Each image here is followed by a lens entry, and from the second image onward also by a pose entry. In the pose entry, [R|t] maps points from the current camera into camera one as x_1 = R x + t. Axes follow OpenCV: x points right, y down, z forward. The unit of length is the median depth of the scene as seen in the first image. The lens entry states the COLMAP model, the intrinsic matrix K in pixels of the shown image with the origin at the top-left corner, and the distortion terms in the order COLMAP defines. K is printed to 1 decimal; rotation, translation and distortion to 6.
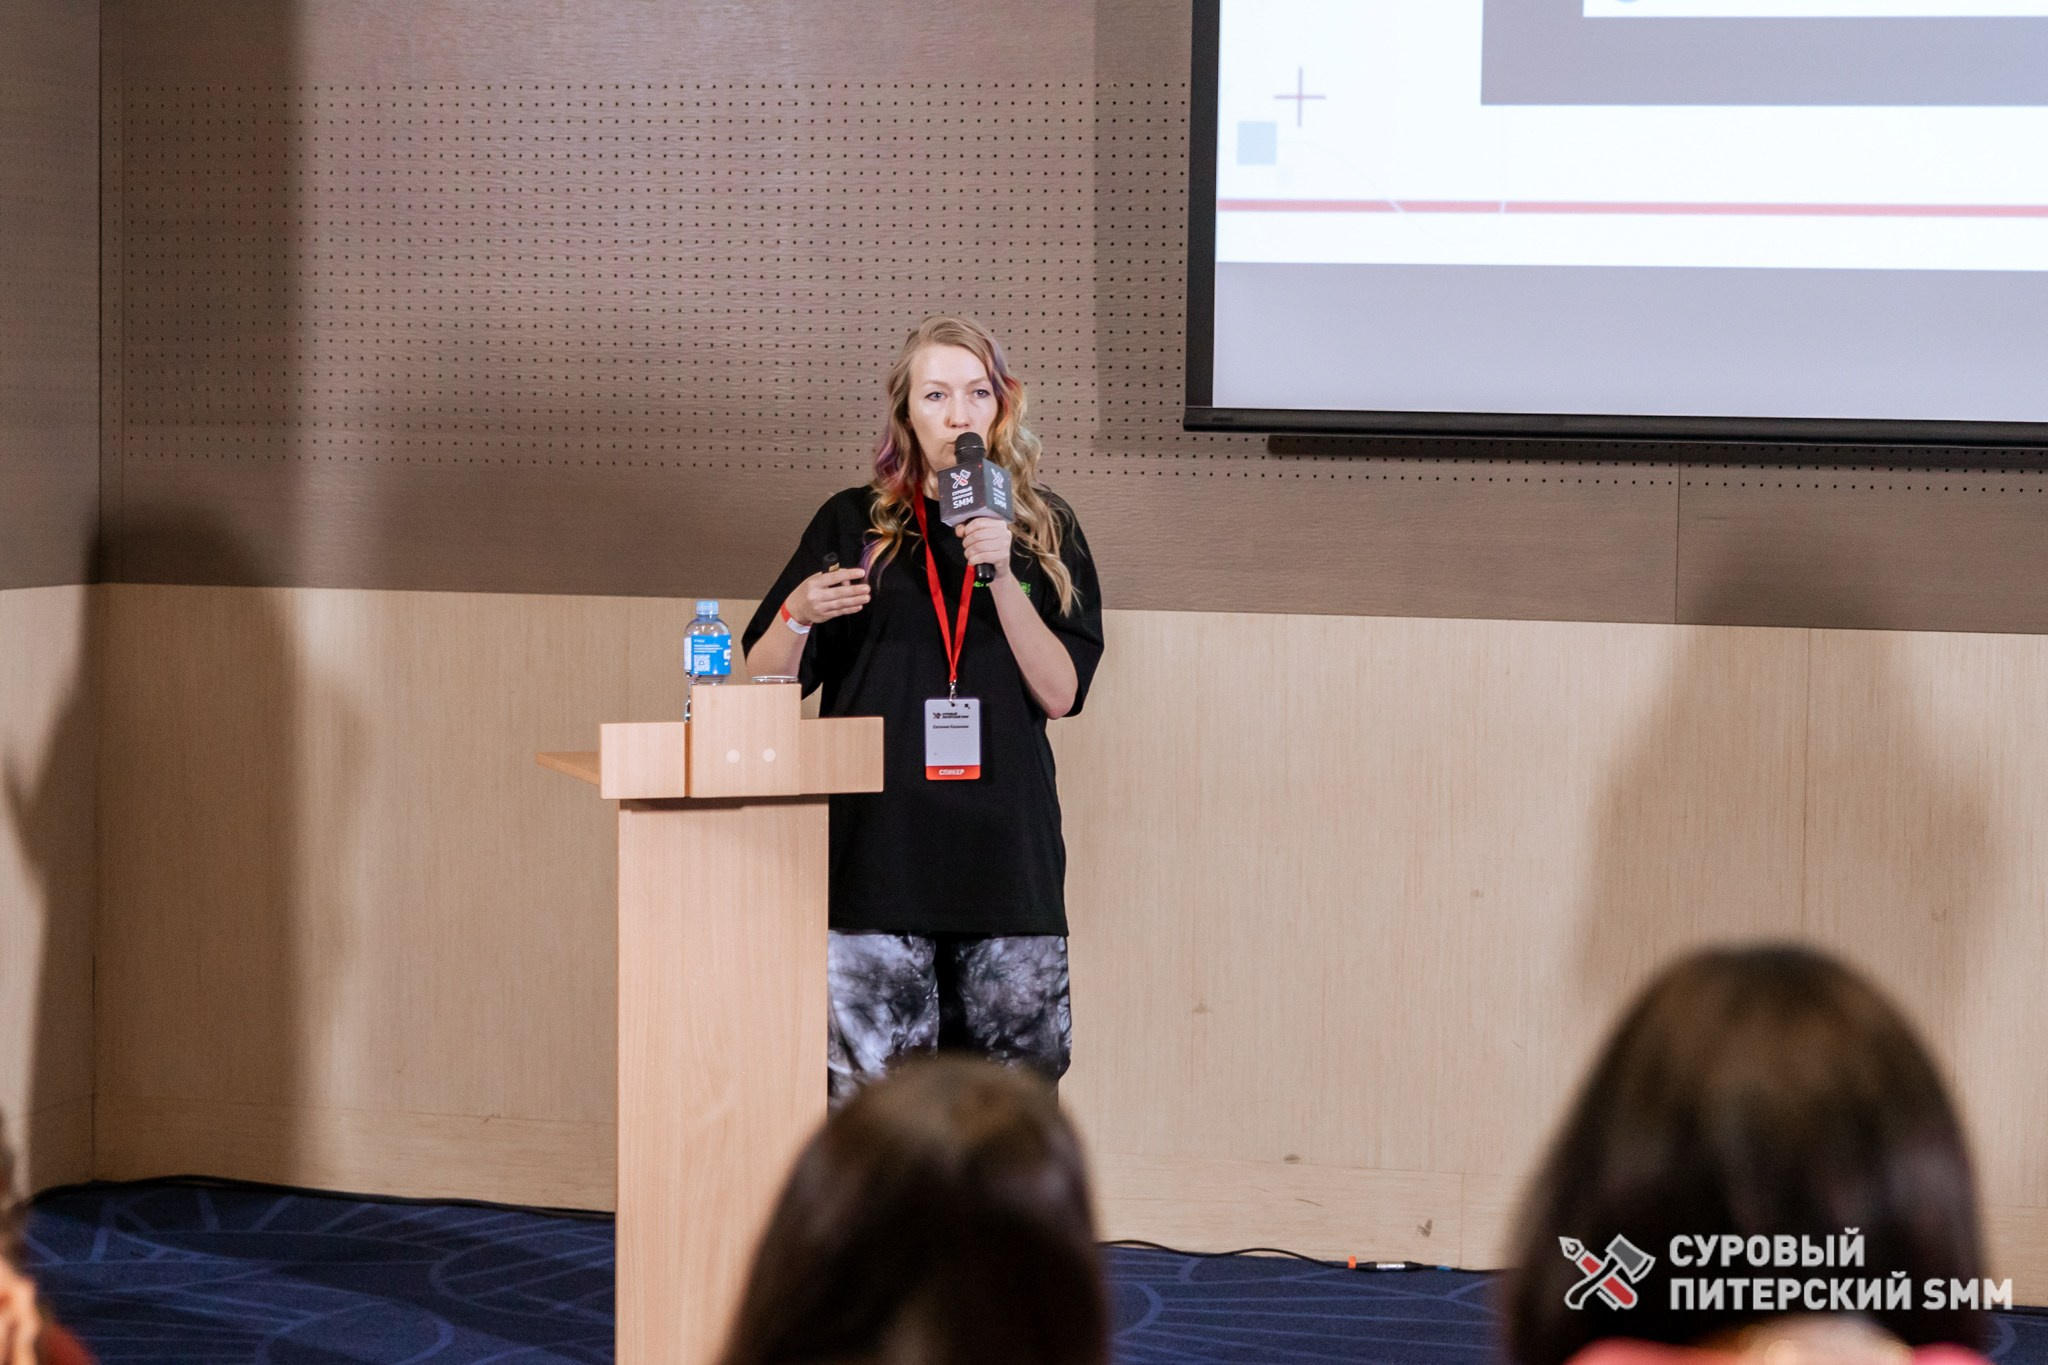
lens RADIAL K [[4917.4, 0, 1023.9], [0, 4917.4, 680.4], [0, 0, 1]] dist [-0.009963, 0.000000]
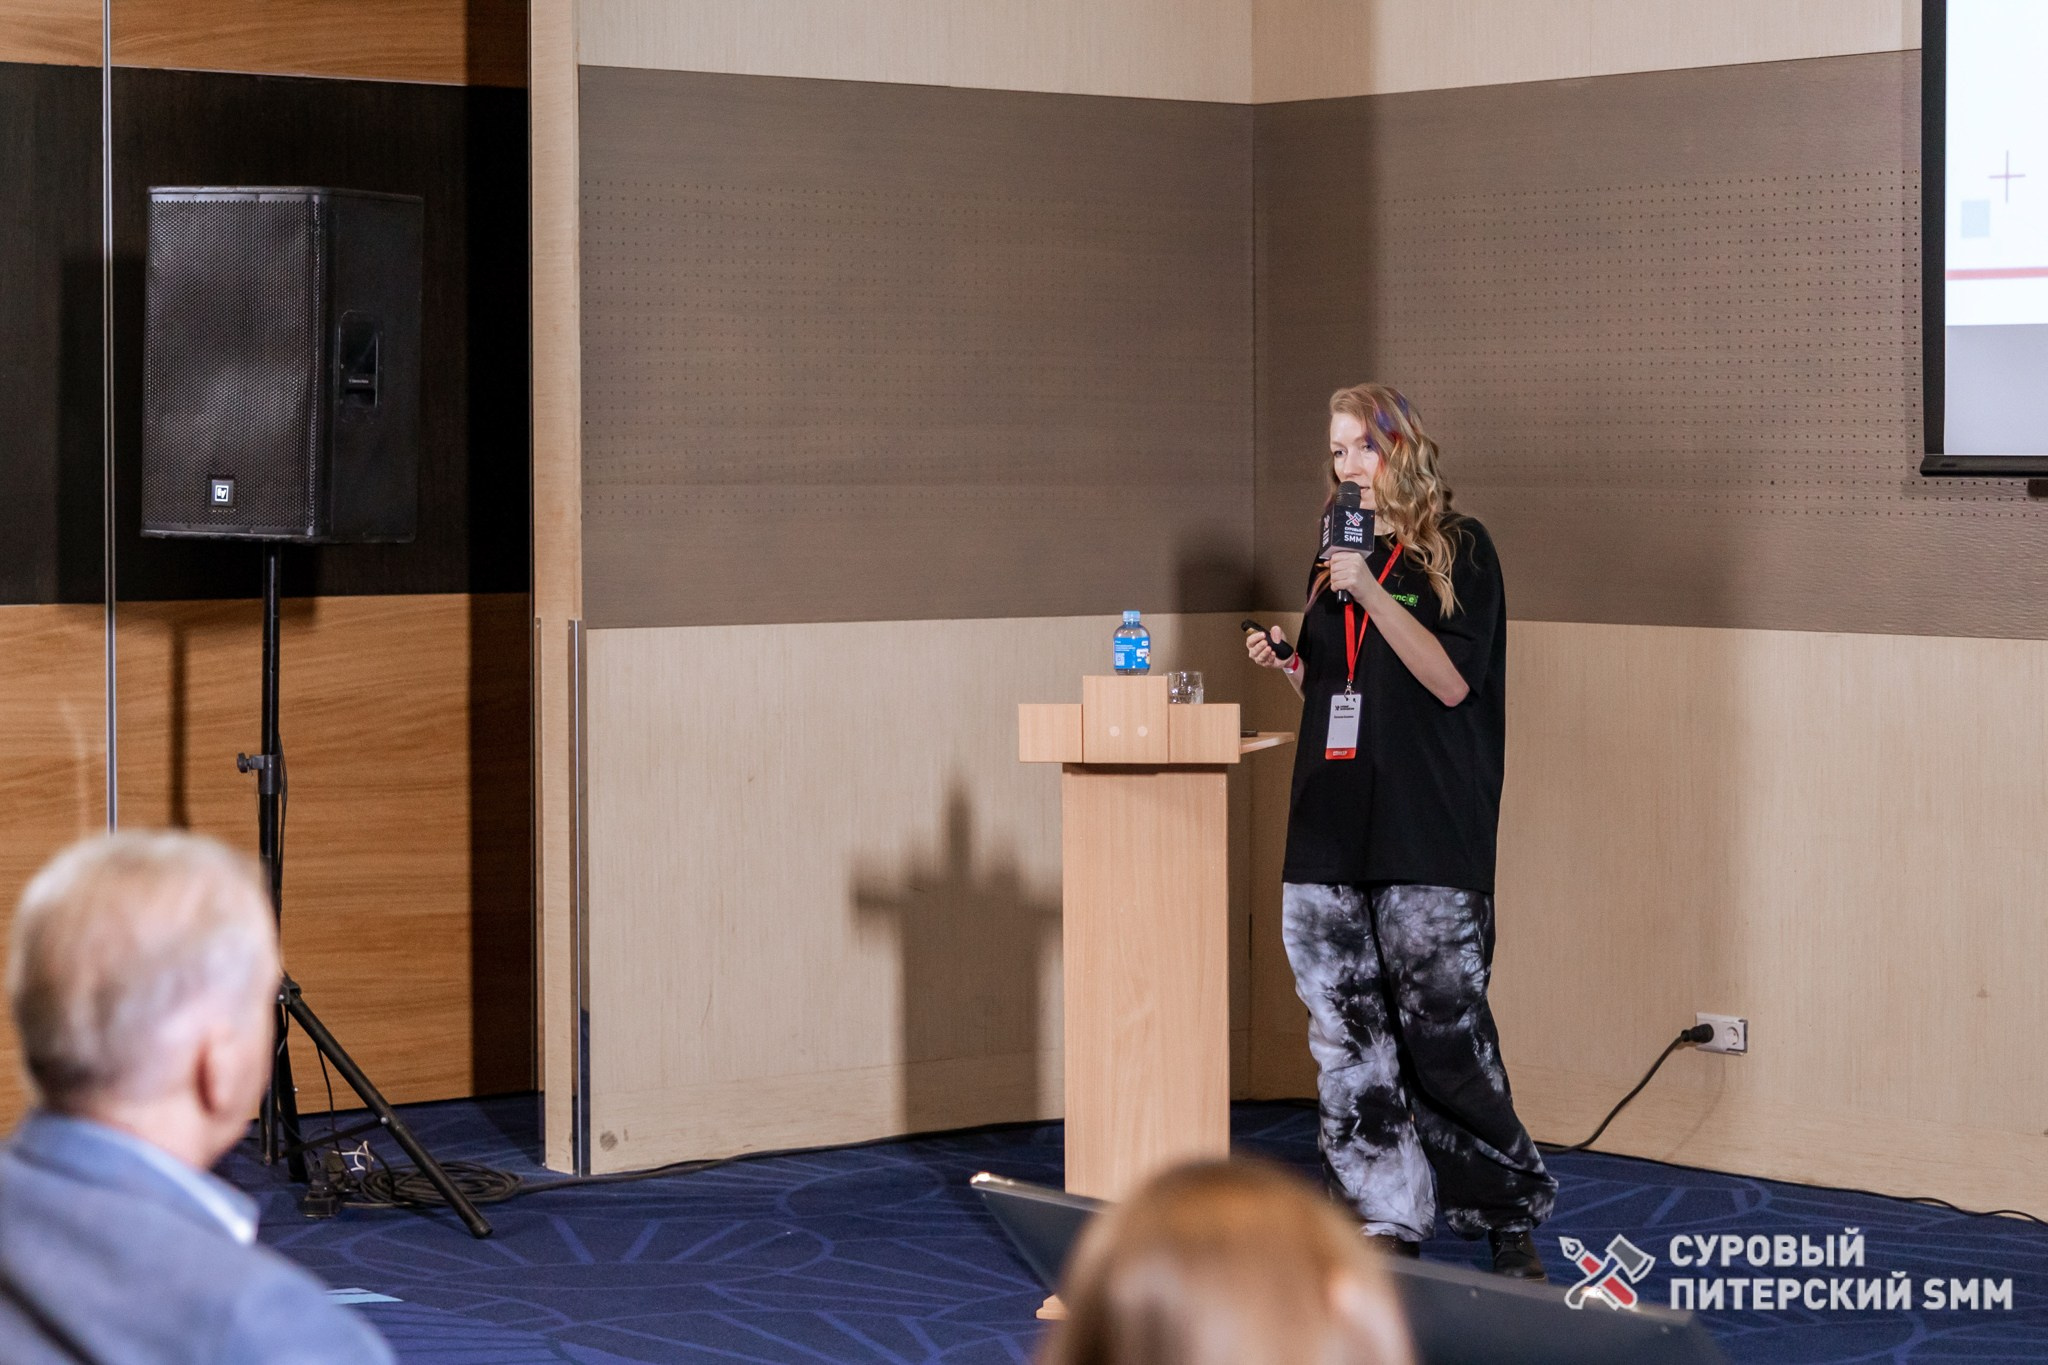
lens RADIAL K [[5029.4, 0, 1024.0], [0, 5029.4, 683.2], [0, 0, 1]] dist [0.048910, 0.000000]
pose [[0.798303, 0.014908, -0.602071, 0.670650], [-0.024340, 0.999675, -0.007519, 0.012462], [0.601764, 0.020657, 0.798407, -0.055194]]
